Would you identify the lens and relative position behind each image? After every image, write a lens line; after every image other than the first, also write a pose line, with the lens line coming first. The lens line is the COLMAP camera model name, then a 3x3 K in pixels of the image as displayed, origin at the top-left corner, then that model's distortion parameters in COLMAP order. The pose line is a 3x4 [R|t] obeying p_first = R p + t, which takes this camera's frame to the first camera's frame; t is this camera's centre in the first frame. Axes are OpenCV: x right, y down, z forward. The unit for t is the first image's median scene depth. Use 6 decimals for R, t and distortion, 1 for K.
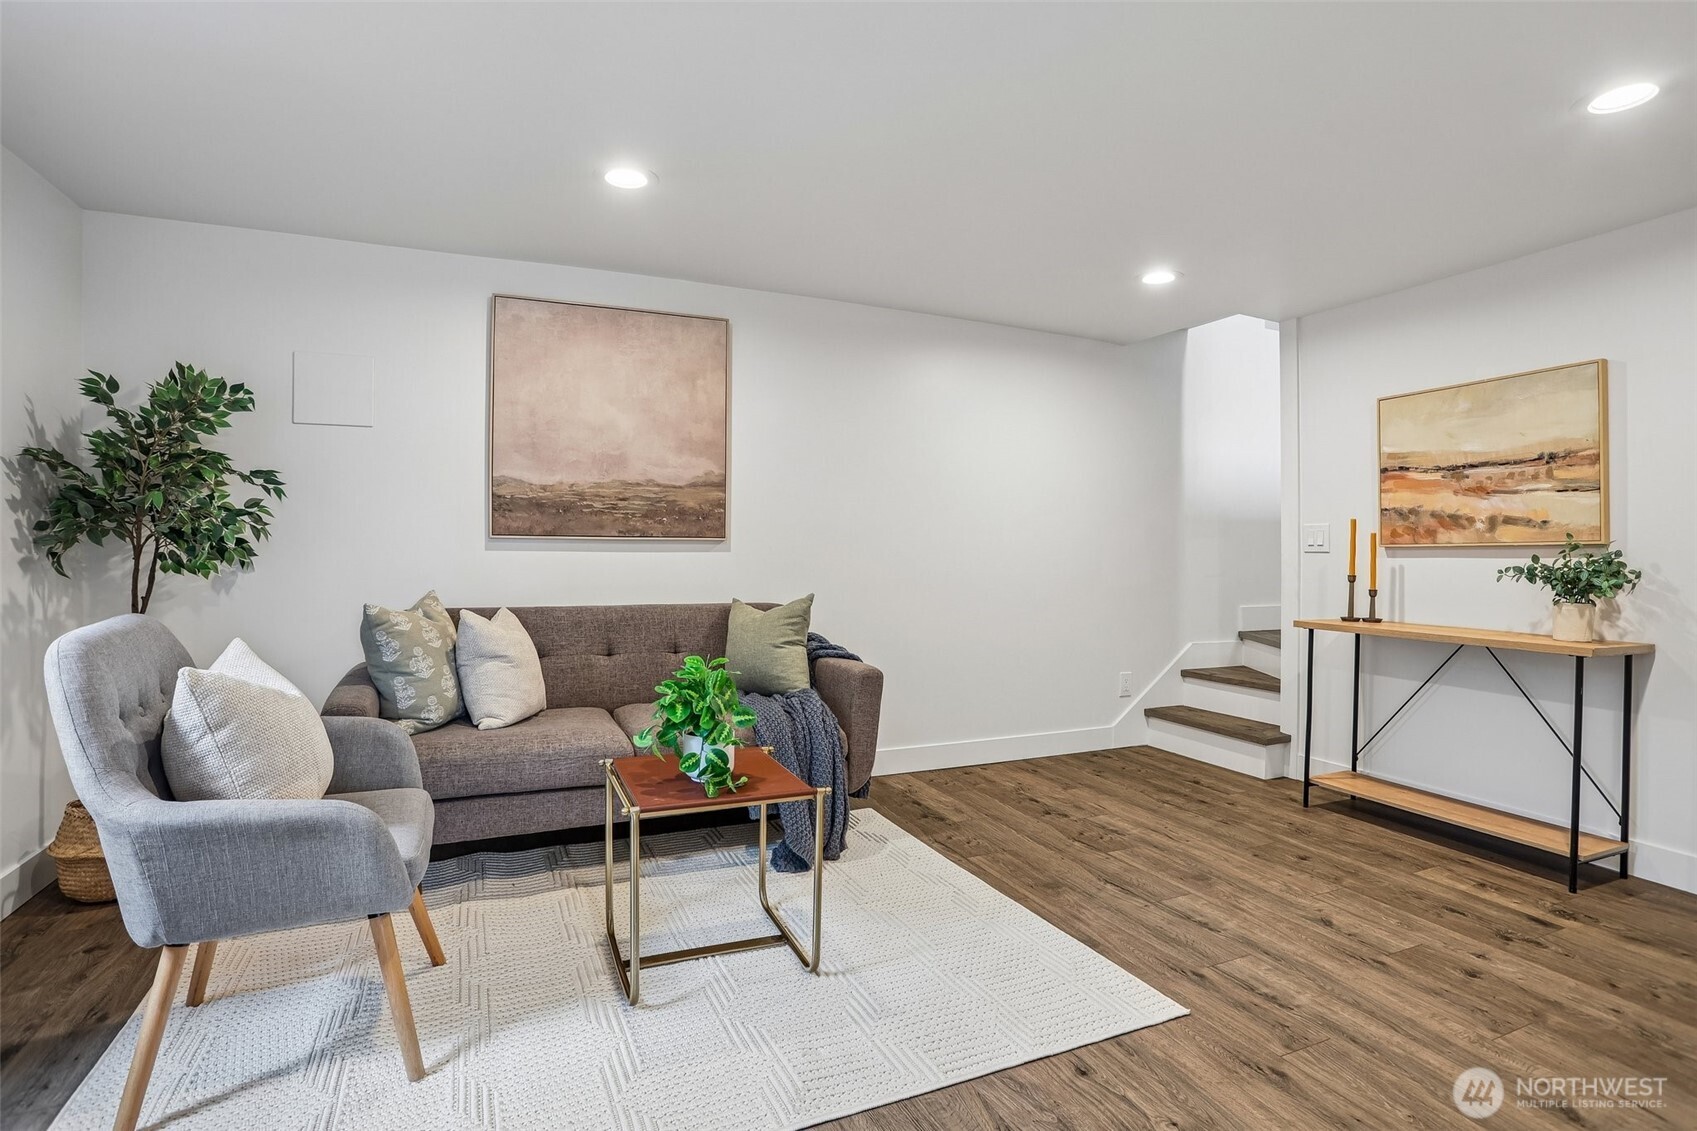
lens RADIAL K [[828.3, 0, 852.9], [0, 828.3, 552.6], [0, 0, 1]] dist [-0.070786, 0.029803]
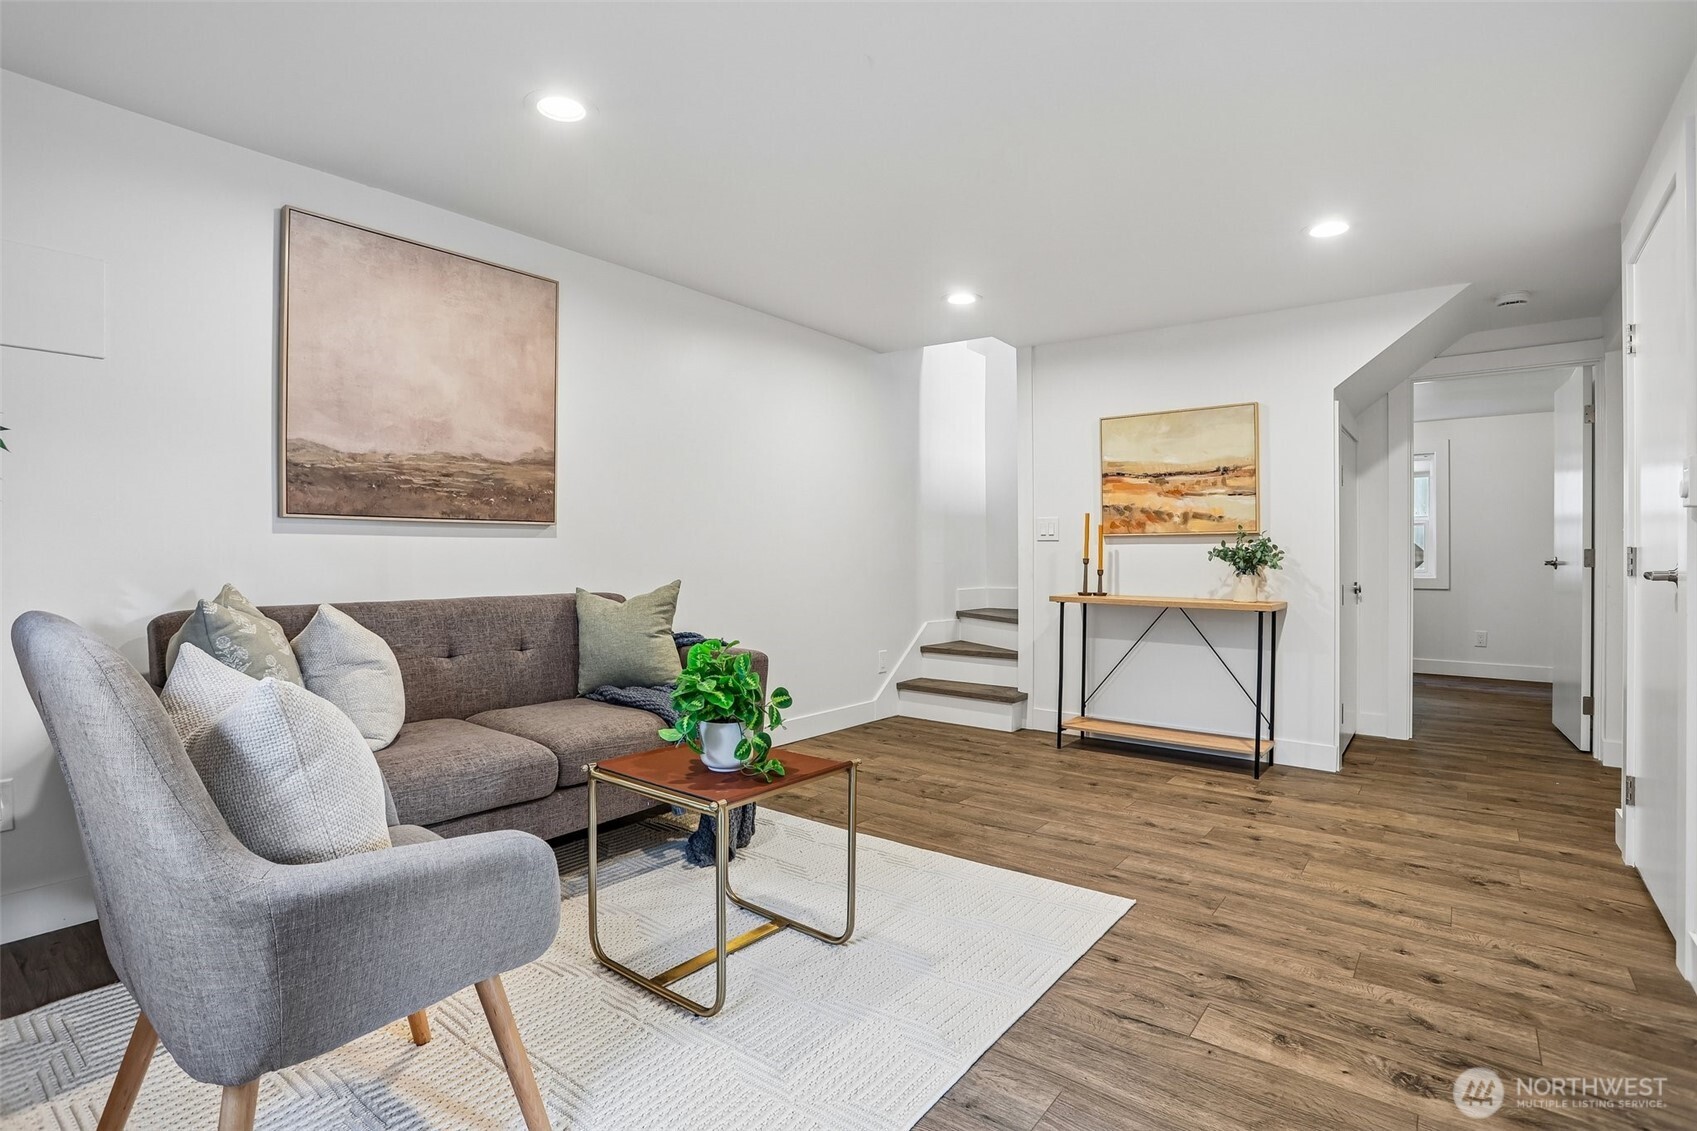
lens RADIAL K [[828.3, 0, 852.9], [0, 828.3, 552.6], [0, 0, 1]] dist [-0.070786, 0.029803]
pose [[0.878752, -0.004106, 0.477262, -0.332203], [0.003287, 0.999991, 0.002552, 0.015757], [-0.477268, -0.000674, 0.878757, 0.061580]]
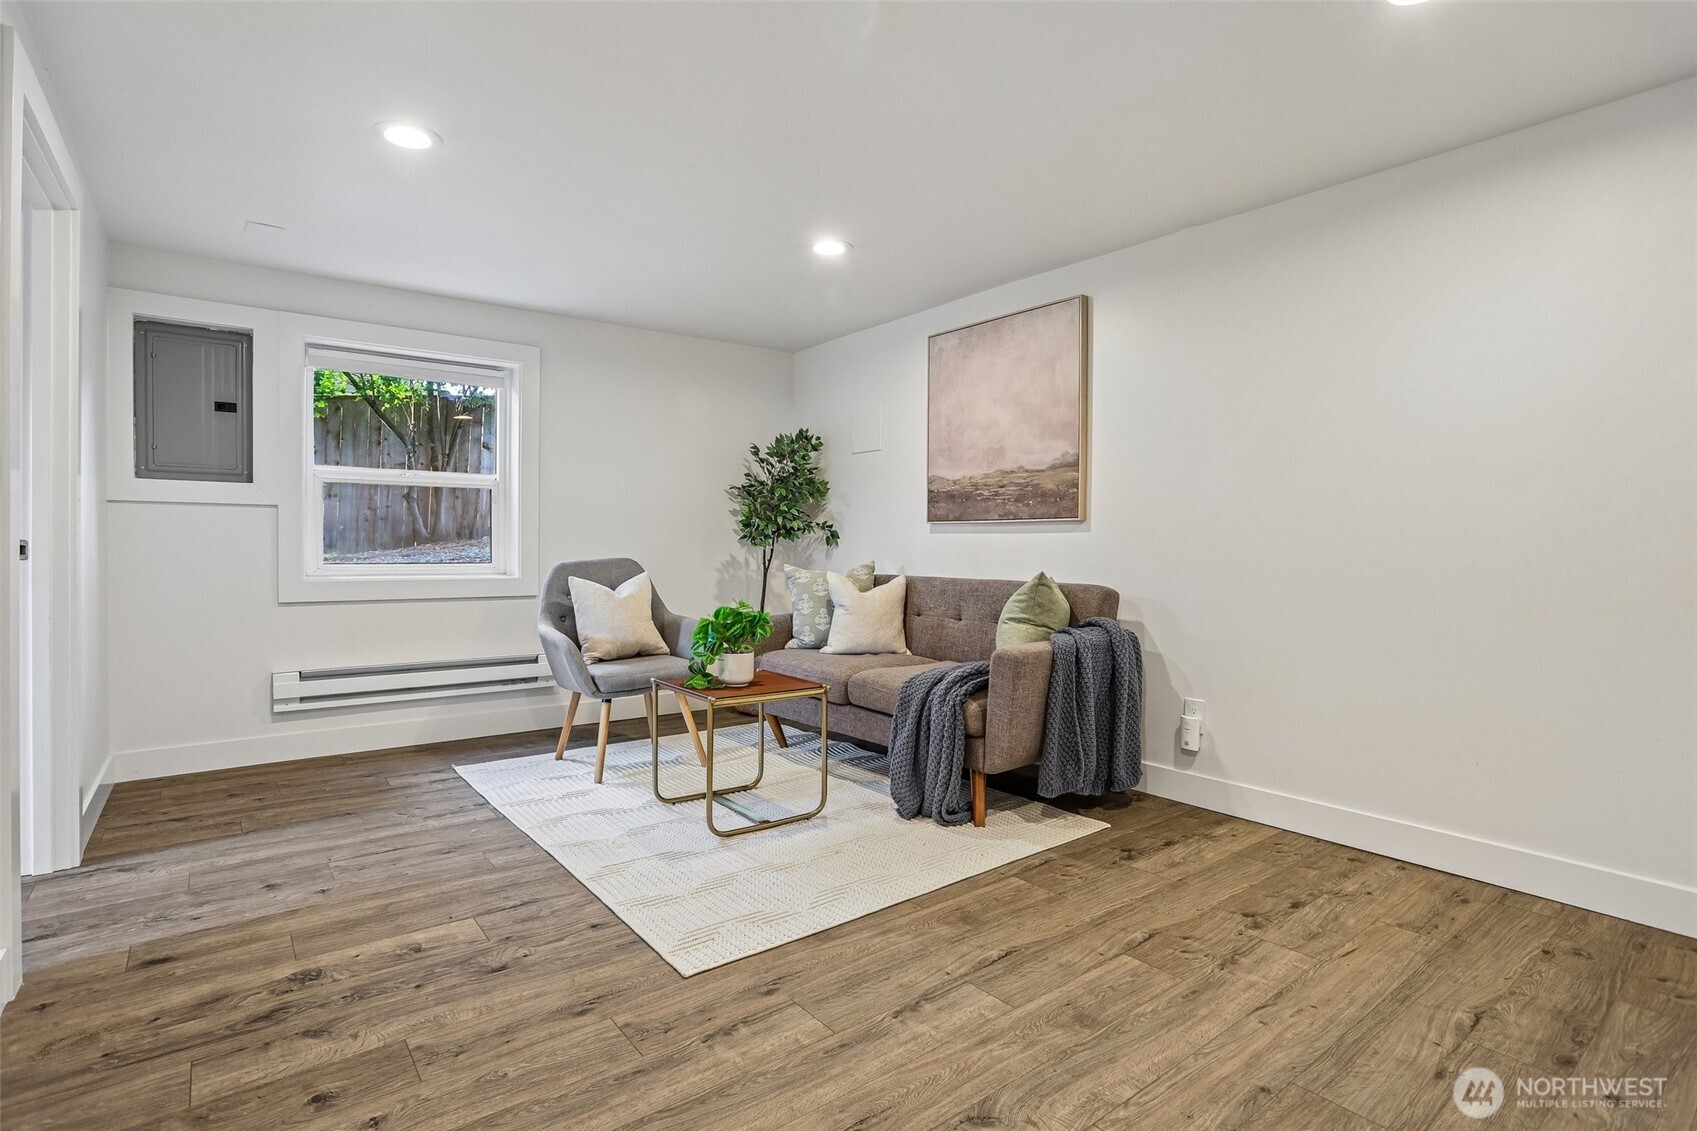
lens RADIAL K [[848.6, 0, 864.3], [0, 848.6, 574.4], [0, 0, 1]] dist [-0.079144, 0.033448]
pose [[0.245359, 0.026953, -0.969057, 0.852868], [-0.010103, 0.999630, 0.025245, 0.030235], [0.969380, 0.003596, 0.245541, 0.566463]]
